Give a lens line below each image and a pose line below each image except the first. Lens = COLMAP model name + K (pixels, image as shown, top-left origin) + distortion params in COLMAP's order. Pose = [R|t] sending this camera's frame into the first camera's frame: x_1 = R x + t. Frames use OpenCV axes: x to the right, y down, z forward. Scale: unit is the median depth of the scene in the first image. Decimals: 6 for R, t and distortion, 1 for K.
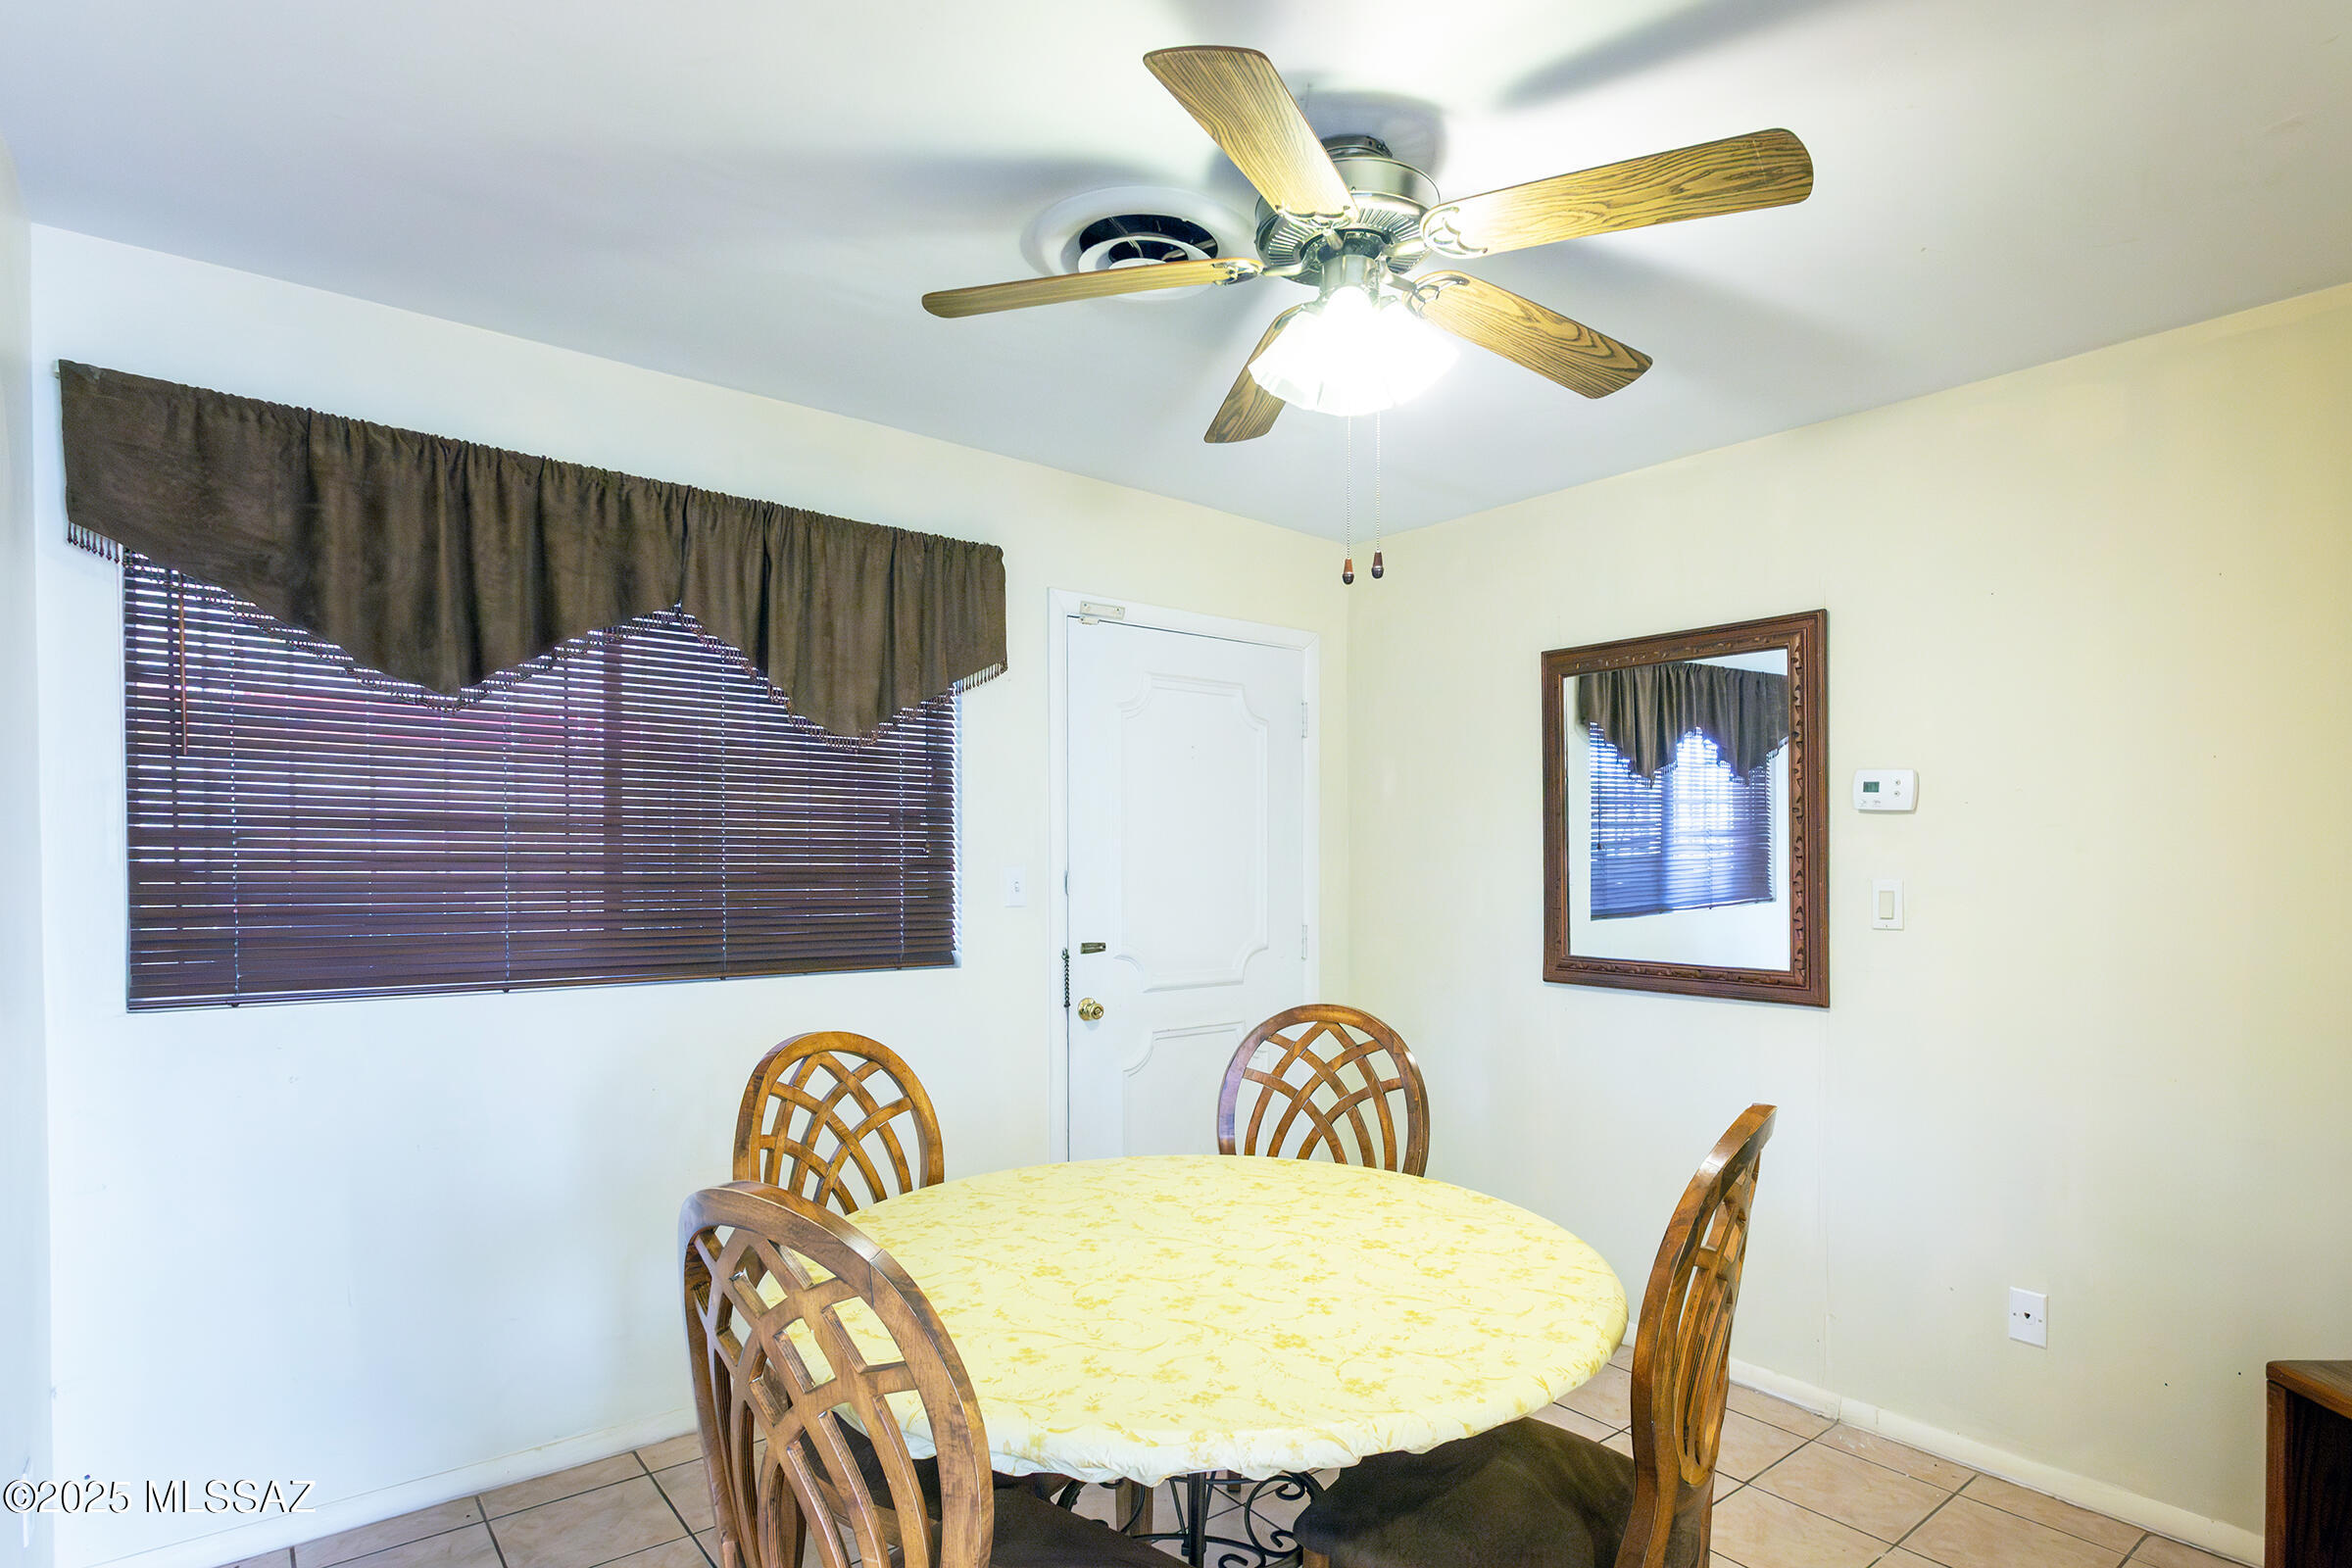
lens RADIAL K [[1233.4, 0, 1234.7], [0, 1233.4, 868.4], [0, 0, 1]] dist [0.001128, 0.001528]
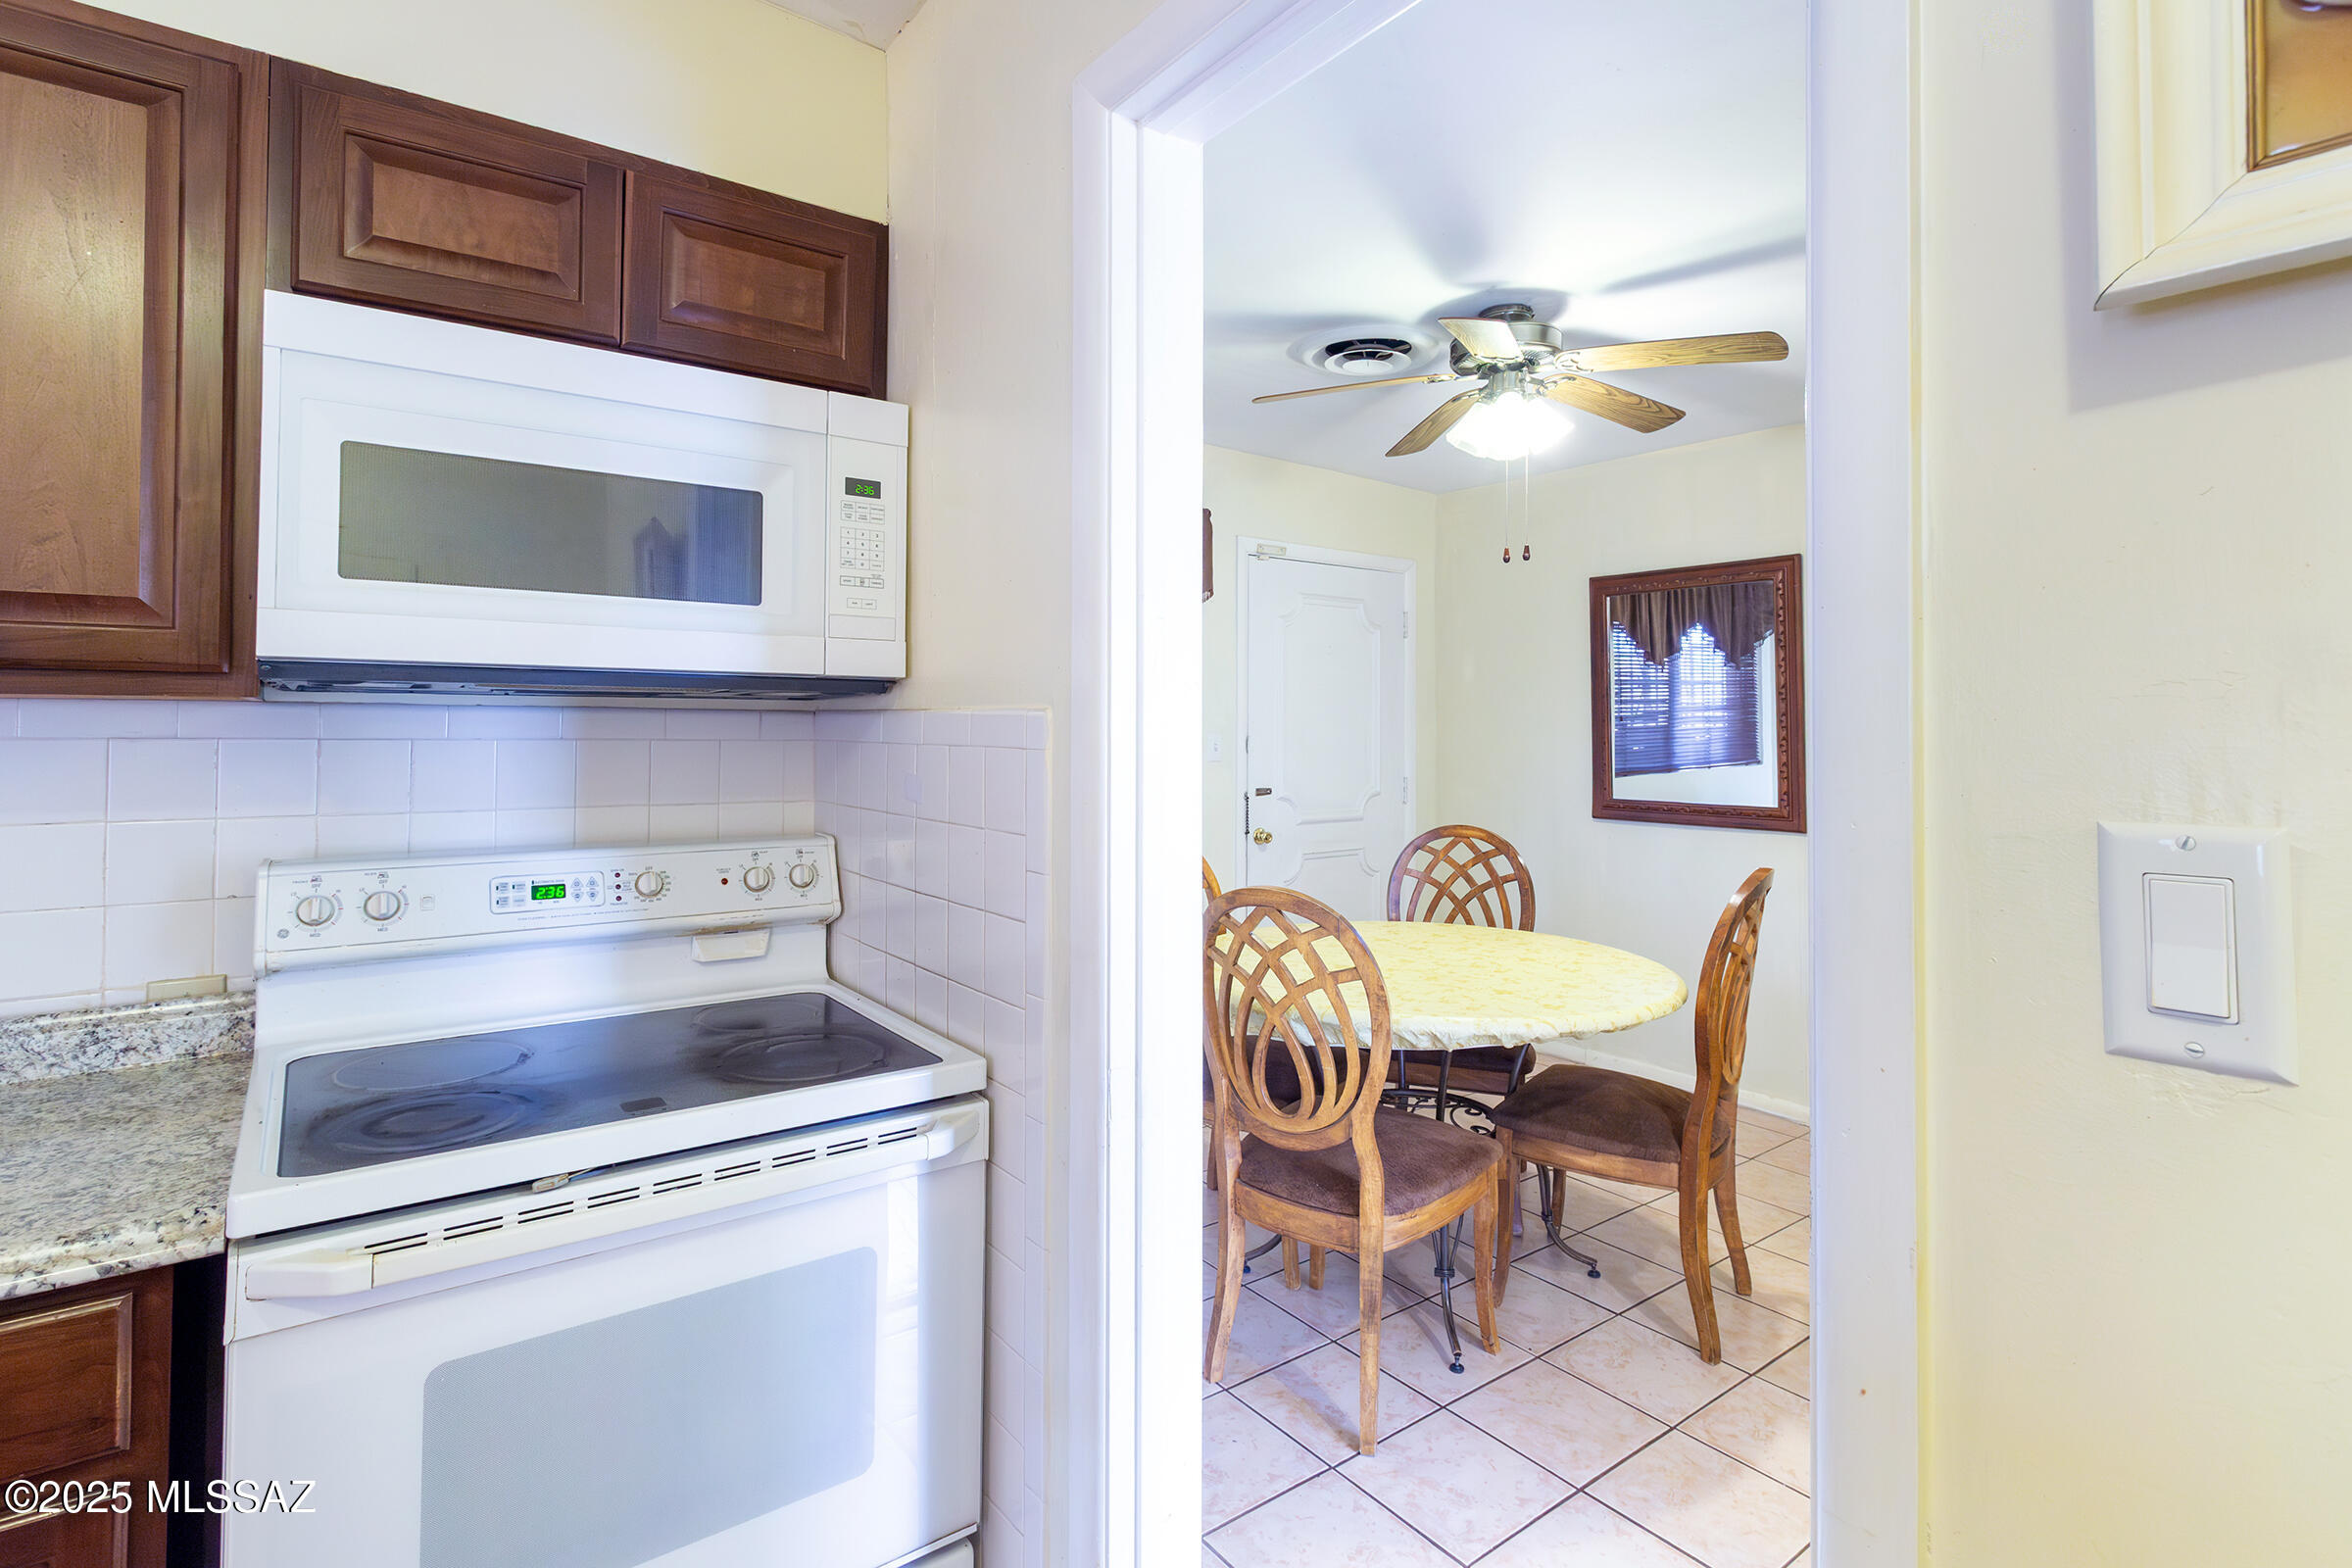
lens RADIAL K [[1150.8, 0, 1184.6], [0, 1150.8, 707.2], [0, 0, 1]] dist [0.002765, -0.000286]
pose [[0.998849, 0.000514, -0.047972, -0.194673], [-0.001777, 0.999653, -0.026282, 0.004553], [0.047942, 0.026337, 0.998503, -0.414680]]
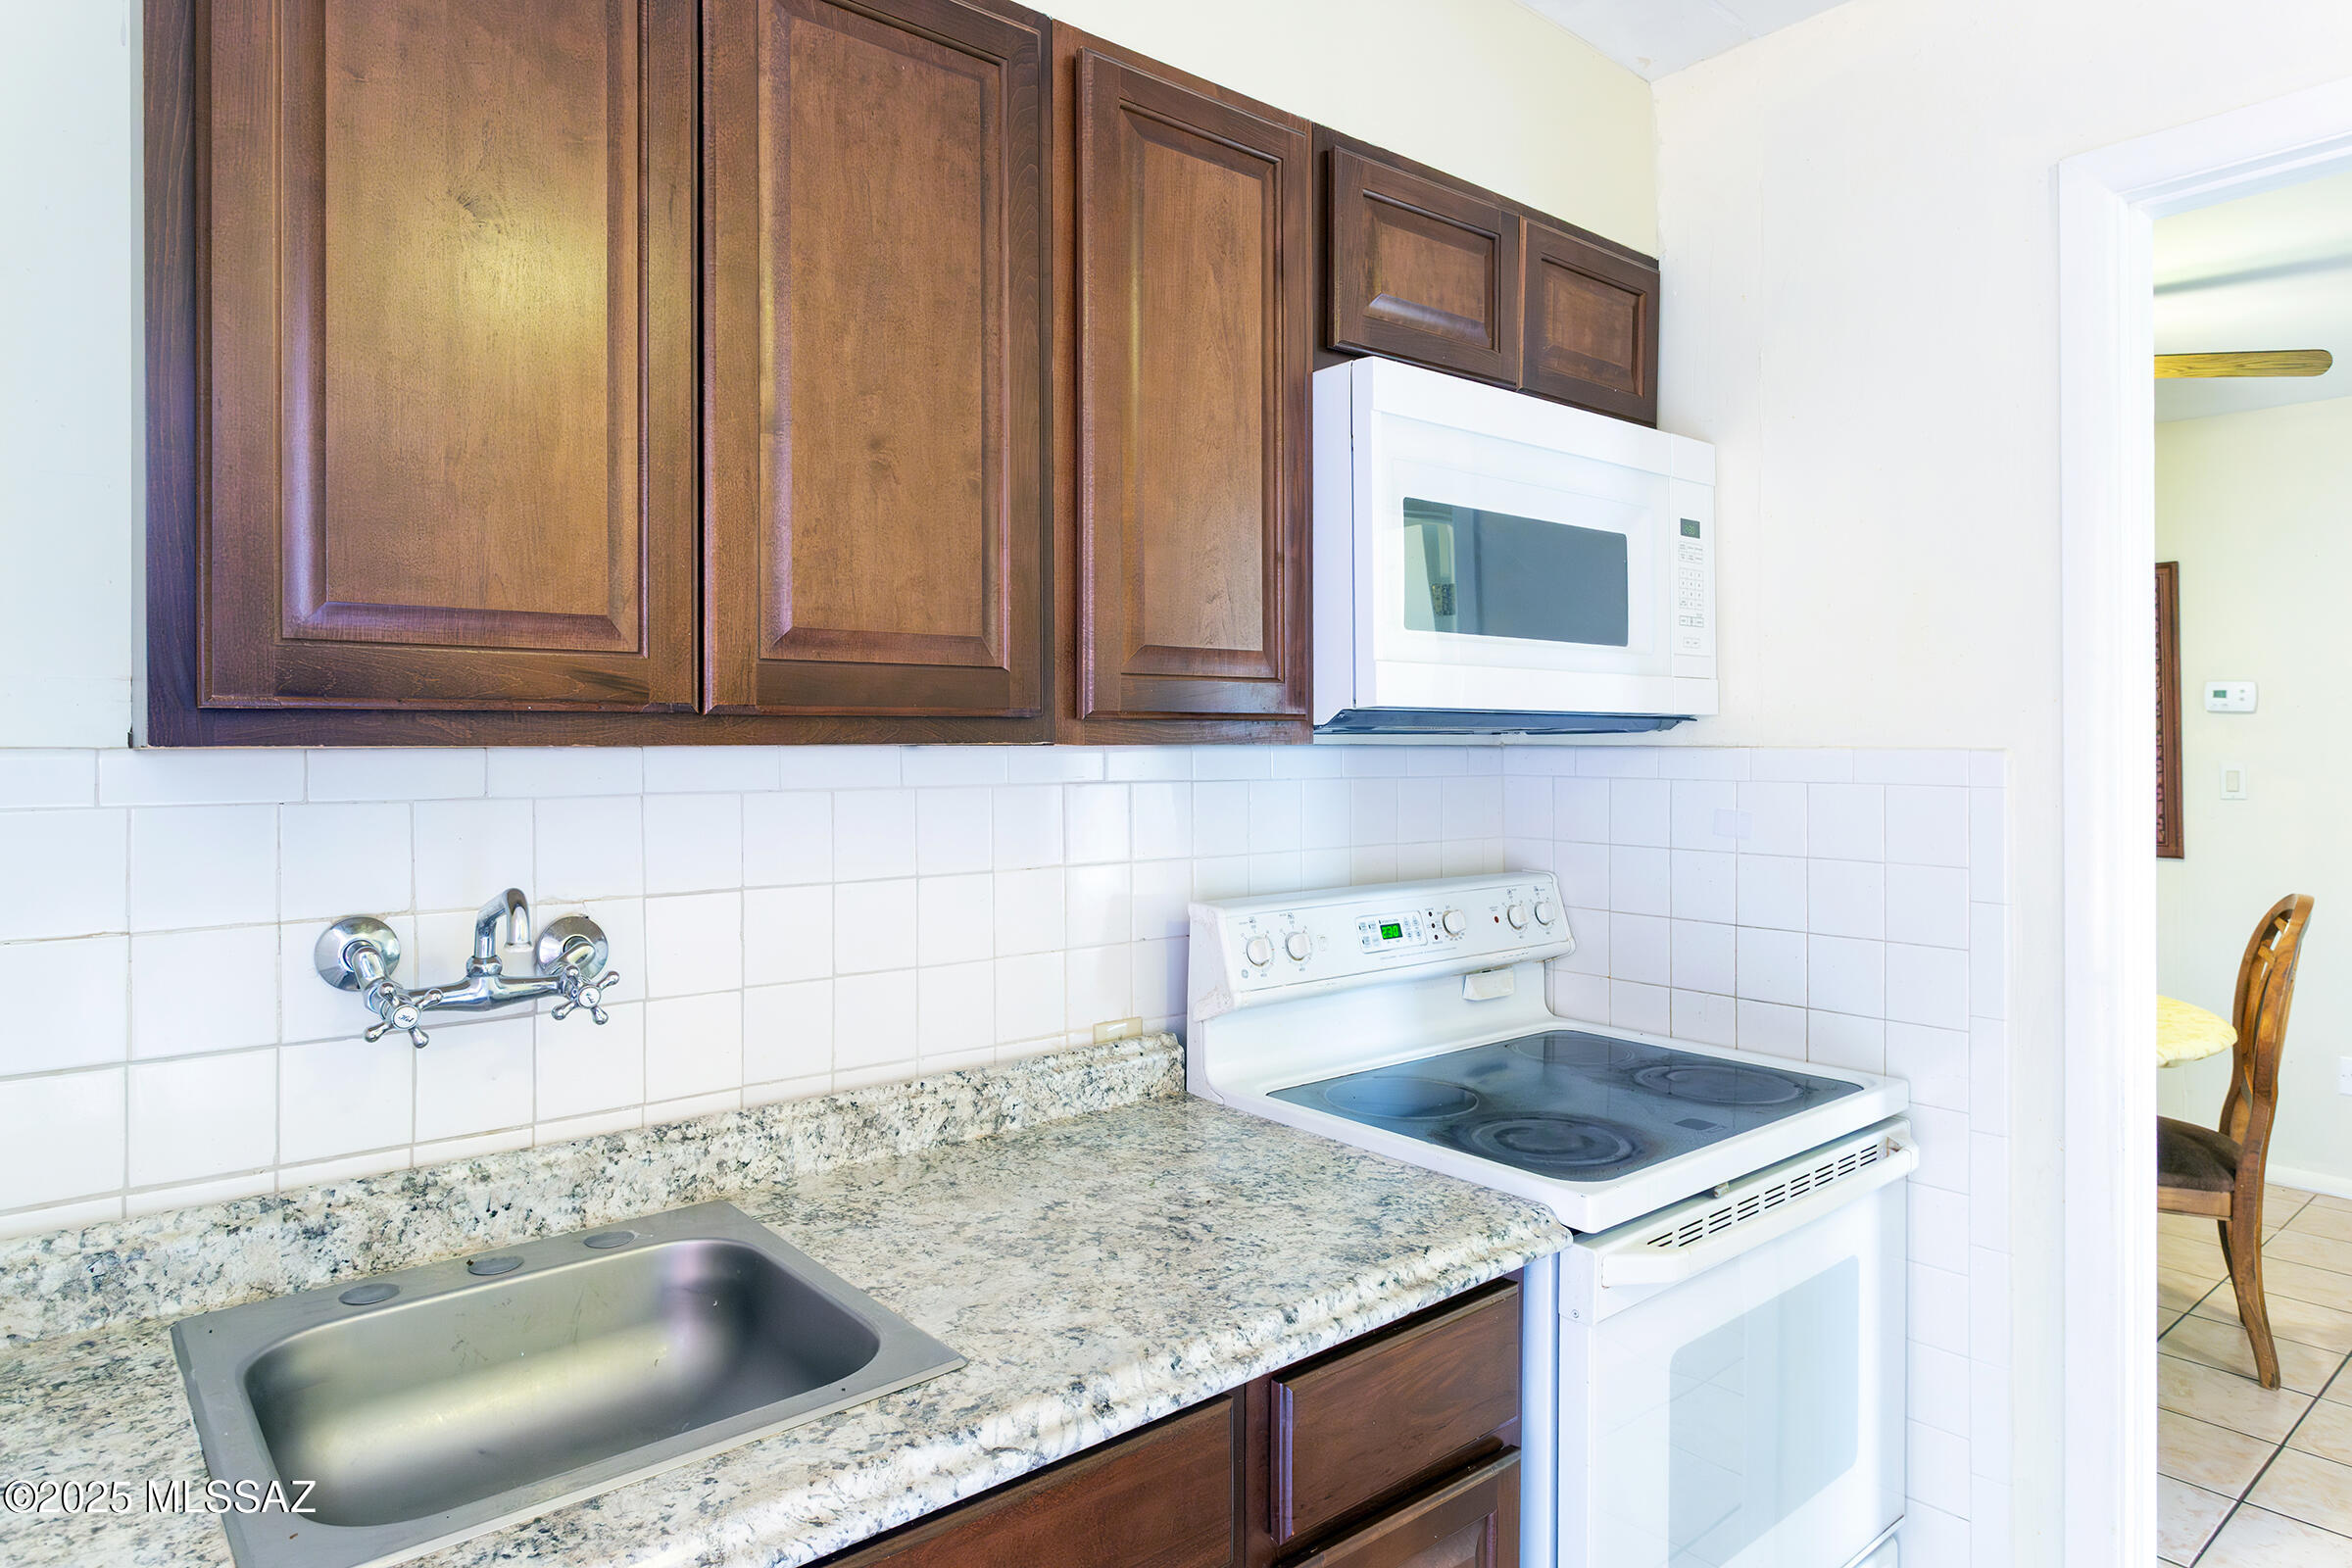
lens RADIAL K [[1399.2, 0, 1192.2], [0, 1399.2, 736.8], [0, 0, 1]] dist [-0.006531, 0.004036]
pose [[0.999875, -0.004892, 0.015003, -0.700872], [0.005058, 0.999927, -0.011007, -0.009468], [-0.014948, 0.011081, 0.999827, -0.569186]]
